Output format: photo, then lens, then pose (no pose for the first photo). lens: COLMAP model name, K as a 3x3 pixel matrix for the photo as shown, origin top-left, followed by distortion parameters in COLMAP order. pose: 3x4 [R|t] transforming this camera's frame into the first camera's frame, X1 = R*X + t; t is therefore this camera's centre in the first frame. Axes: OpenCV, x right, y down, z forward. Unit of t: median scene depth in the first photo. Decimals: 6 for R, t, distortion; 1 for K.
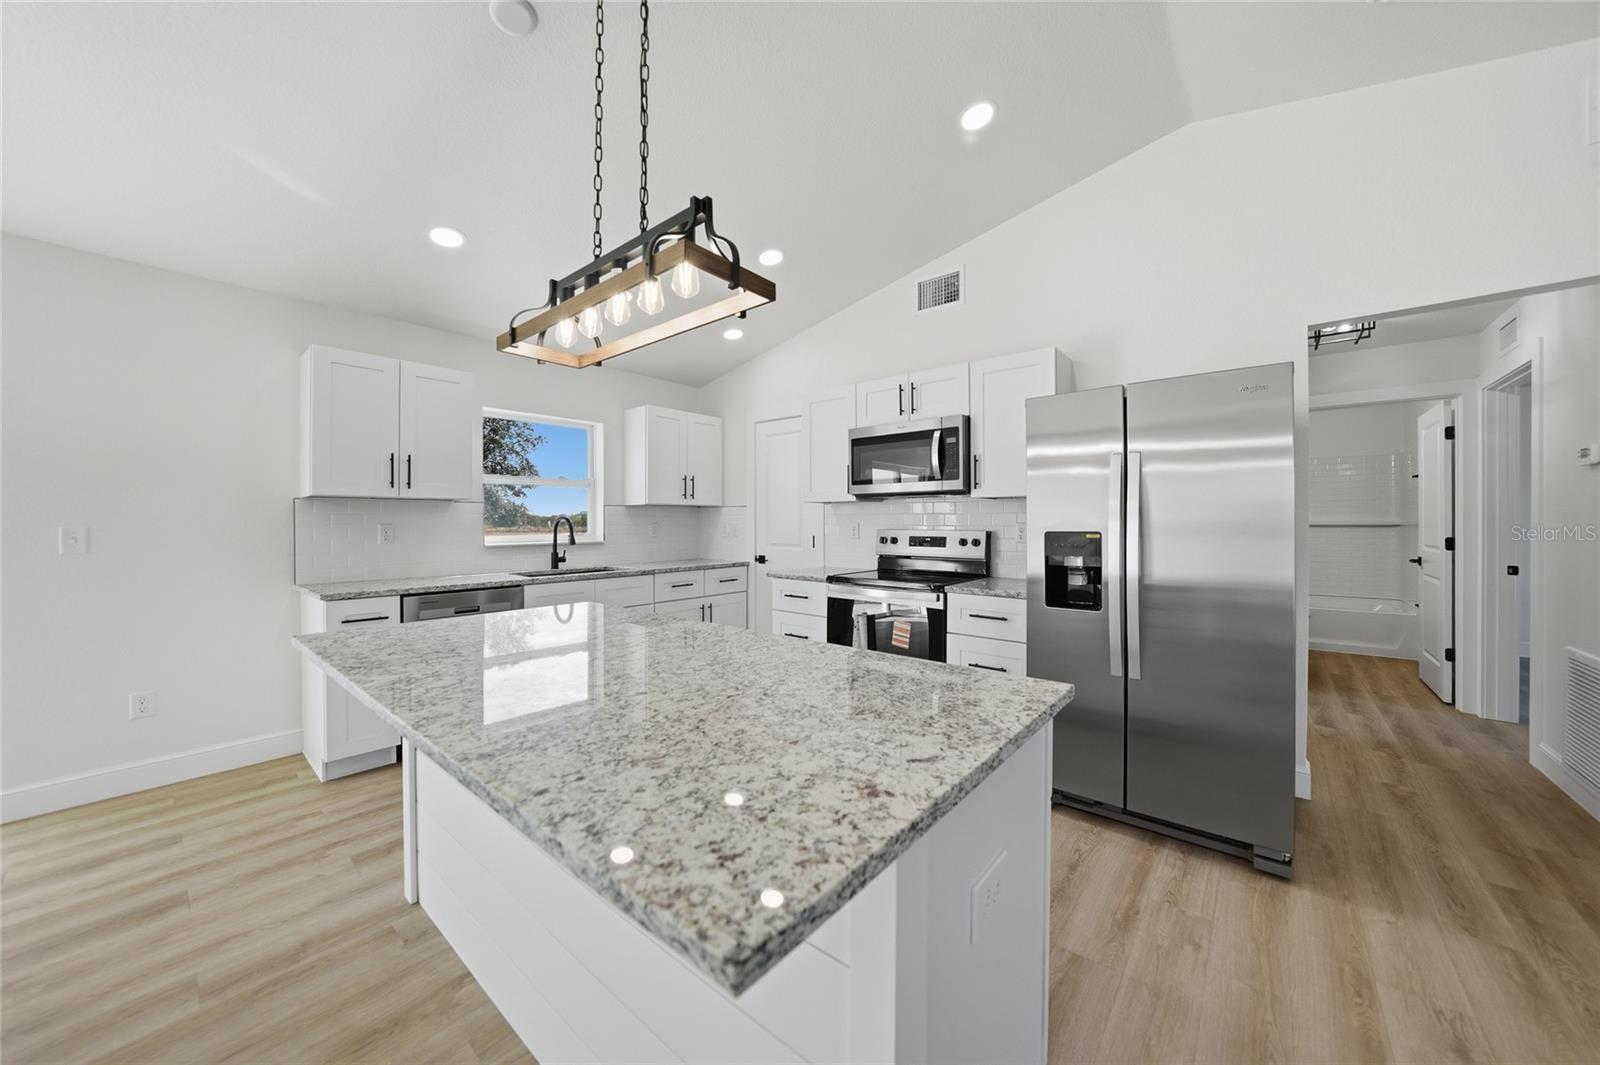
lens RADIAL K [[564.5, 0, 798.6], [0, 564.5, 520.8], [0, 0, 1]] dist [-0.018184, 0.000088]
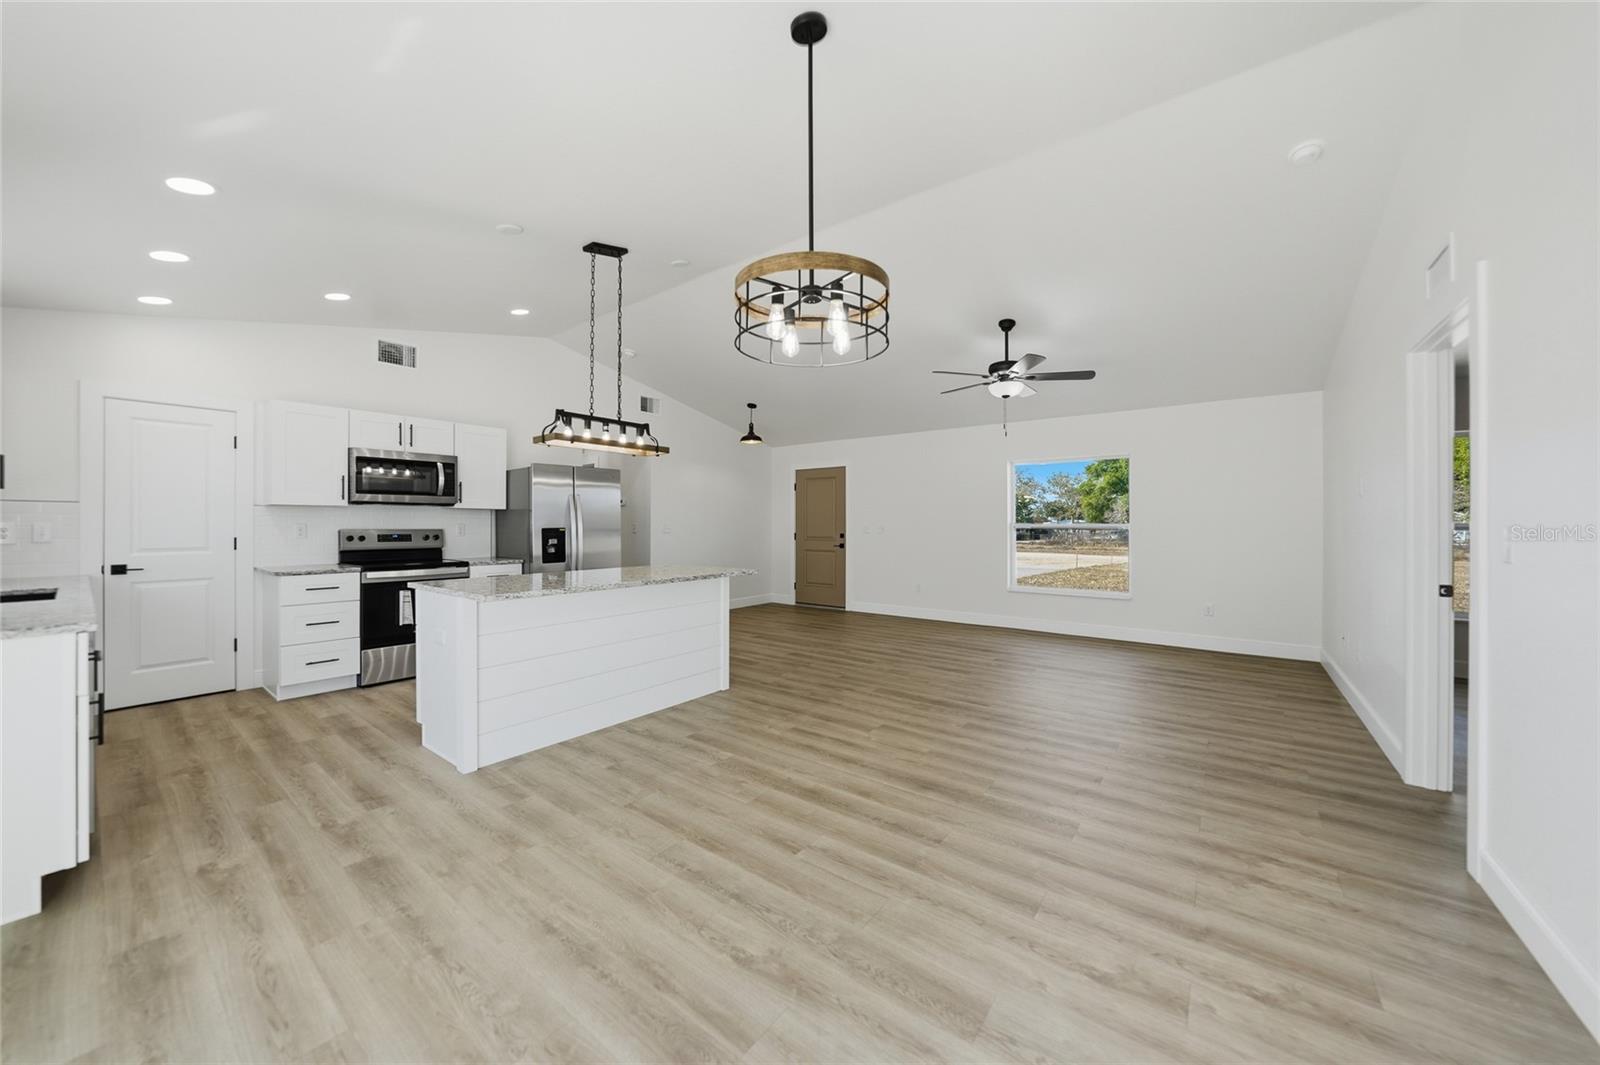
lens RADIAL K [[560.8, 0, 801.9], [0, 560.8, 526.0], [0, 0, 1]] dist [-0.029685, 0.006423]
pose [[-0.050486, -0.001274, 0.998724, -1.166809], [-0.002941, 0.999995, 0.001127, 0.003586], [-0.998720, -0.002880, -0.050489, 0.089402]]
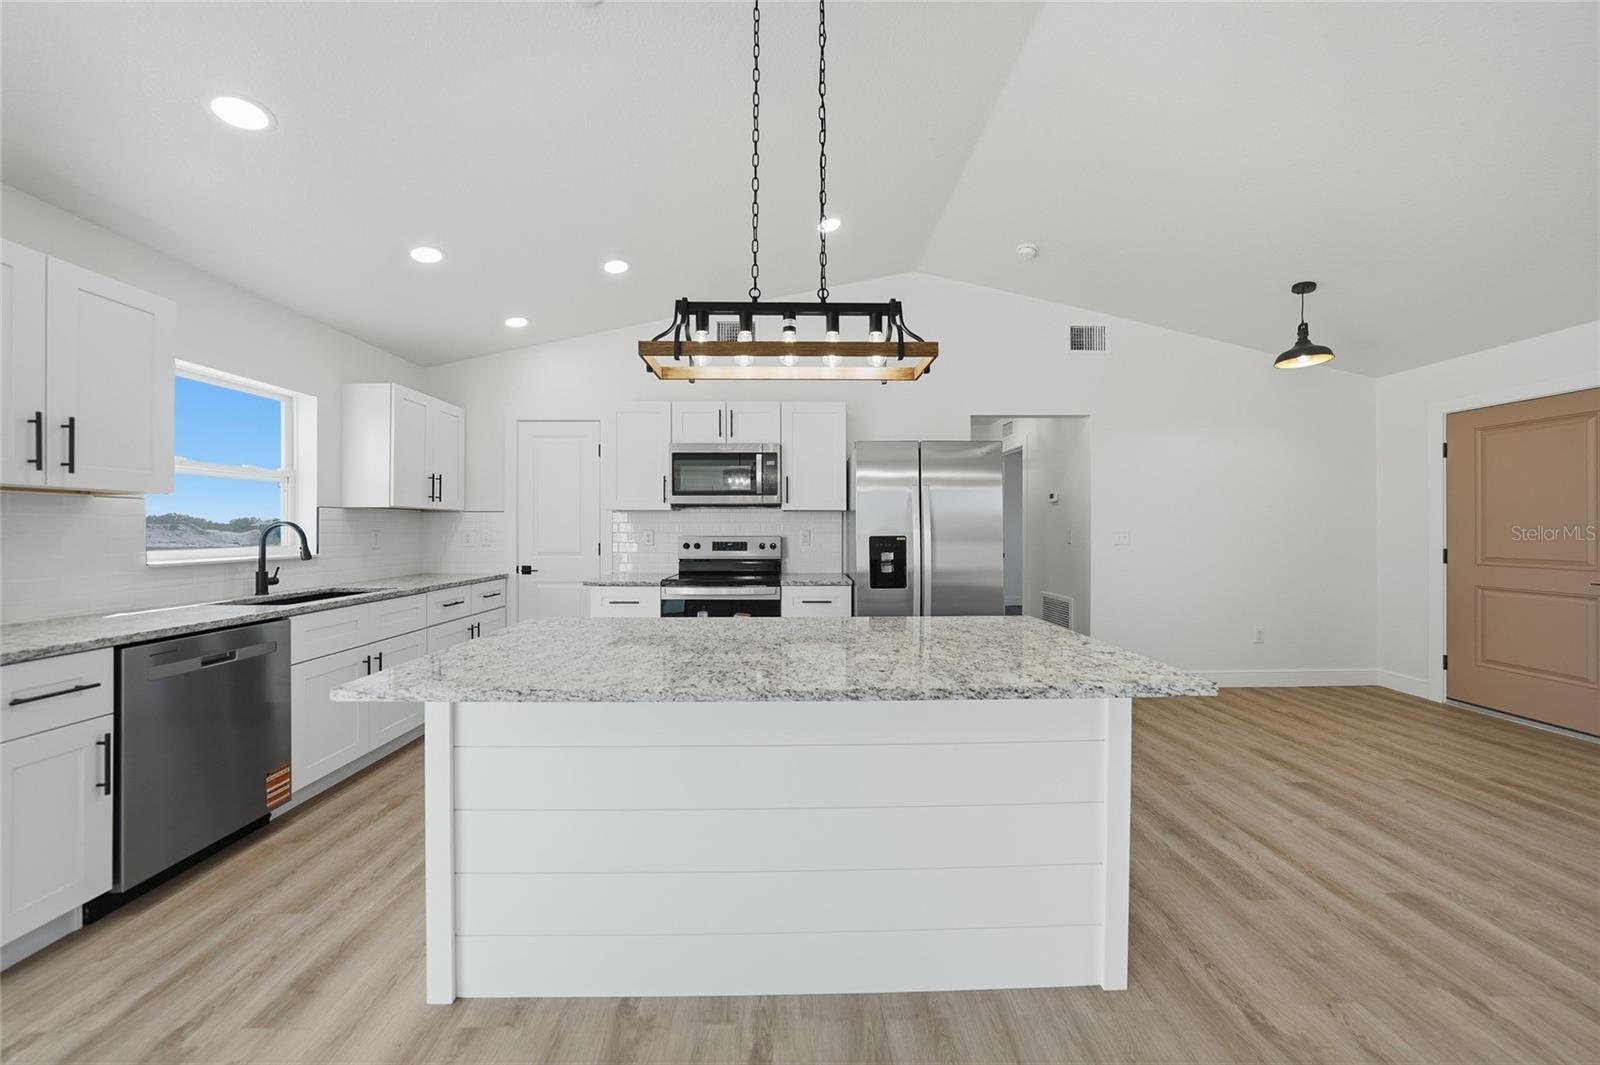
lens RADIAL K [[560.8, 0, 801.9], [0, 560.8, 526.0], [0, 0, 1]] dist [-0.029685, 0.006423]
pose [[0.748487, 0.005154, 0.663129, -0.434146], [-0.002410, 0.999984, -0.005052, 0.000537], [-0.663145, 0.002183, 0.748488, 0.034041]]
